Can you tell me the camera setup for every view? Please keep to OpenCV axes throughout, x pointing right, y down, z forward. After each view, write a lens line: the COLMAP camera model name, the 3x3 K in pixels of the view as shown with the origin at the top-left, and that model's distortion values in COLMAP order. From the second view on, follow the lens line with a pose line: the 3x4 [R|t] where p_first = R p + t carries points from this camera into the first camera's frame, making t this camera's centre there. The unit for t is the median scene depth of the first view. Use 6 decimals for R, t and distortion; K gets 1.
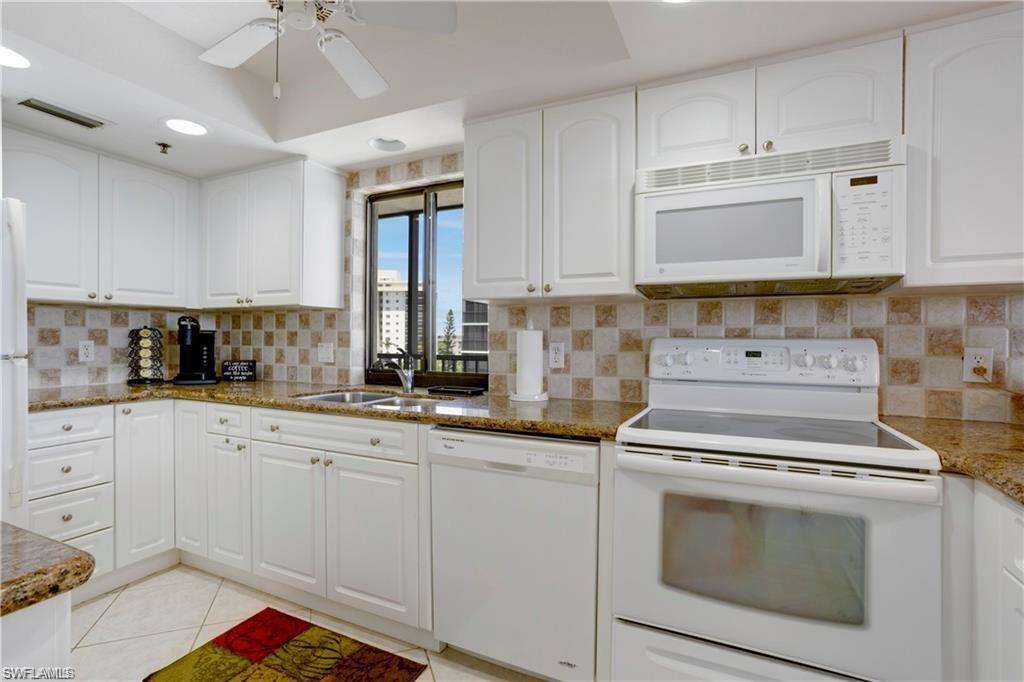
lens RADIAL K [[490.4, 0, 506.6], [0, 490.4, 339.9], [0, 0, 1]] dist [0.002865, 0.002736]
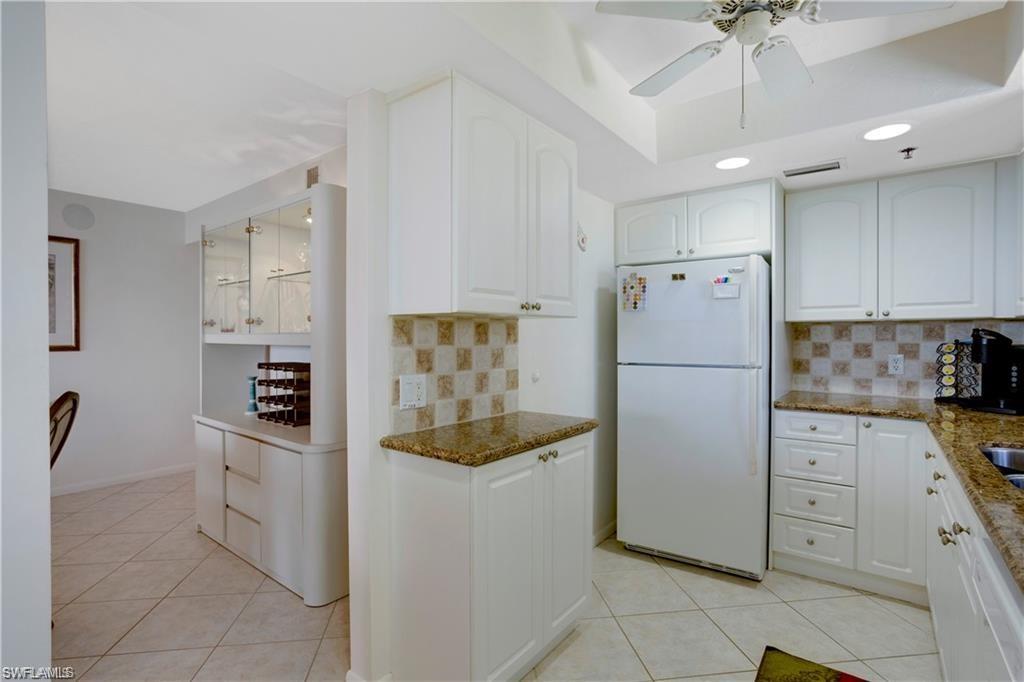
lens RADIAL K [[490.4, 0, 505.3], [0, 490.4, 340.1], [0, 0, 1]] dist [0.002865, 0.002736]
pose [[-0.206662, -0.001112, -0.978412, 0.346414], [-0.003566, 0.999994, -0.000383, -0.026059], [0.978406, 0.003410, -0.206664, 0.398349]]
